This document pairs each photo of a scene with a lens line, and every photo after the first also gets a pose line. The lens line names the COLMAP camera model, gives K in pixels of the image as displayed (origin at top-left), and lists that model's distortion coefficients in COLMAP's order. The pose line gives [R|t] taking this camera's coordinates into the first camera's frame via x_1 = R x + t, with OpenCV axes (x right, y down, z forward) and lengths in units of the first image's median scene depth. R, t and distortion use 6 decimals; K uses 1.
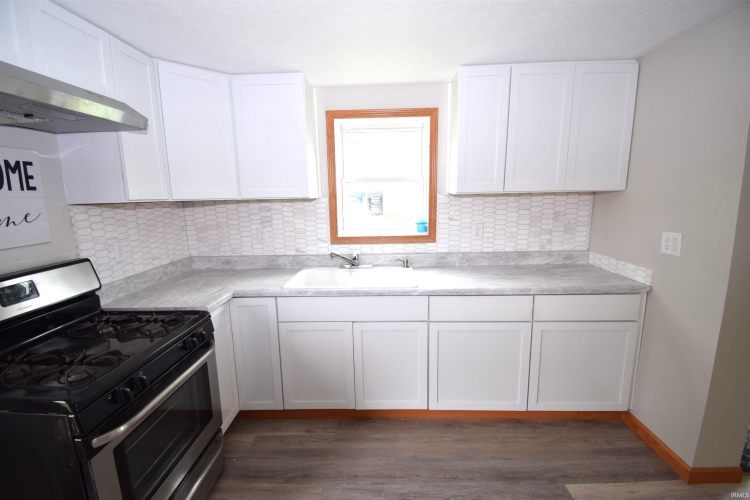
lens RADIAL K [[326.0, 0, 375.9], [0, 326.0, 248.5], [0, 0, 1]] dist [-0.007037, -0.010080]
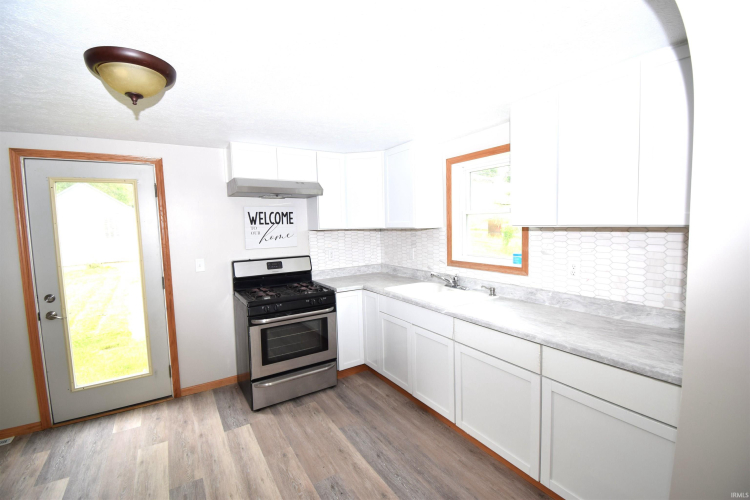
lens RADIAL K [[326.0, 0, 377.2], [0, 326.0, 249.7], [0, 0, 1]] dist [-0.007037, -0.010080]
pose [[0.564547, 0.072394, -0.822220, 0.728985], [-0.122203, 0.992499, 0.003481, -0.045512], [0.816304, 0.098512, 0.569160, 0.095629]]
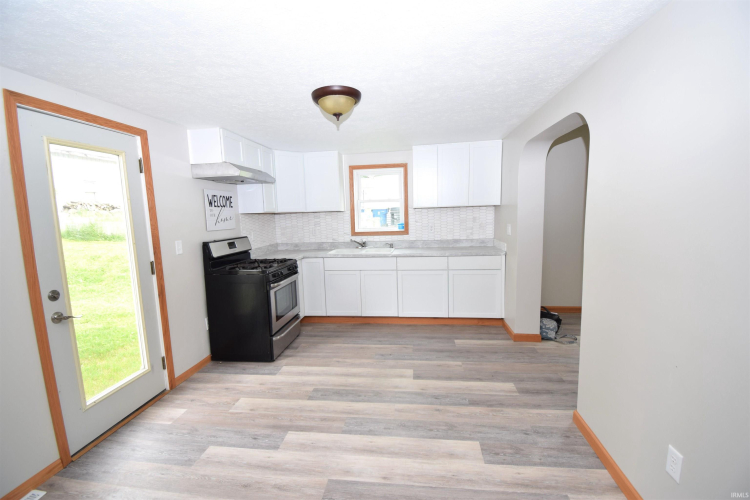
lens RADIAL K [[326.0, 0, 378.0], [0, 326.0, 250.4], [0, 0, 1]] dist [-0.007037, -0.010080]
pose [[0.995785, -0.000087, -0.091715, 0.185610], [-0.004172, 0.998922, -0.046239, 0.157518], [0.091620, 0.046427, 0.994711, -0.841504]]
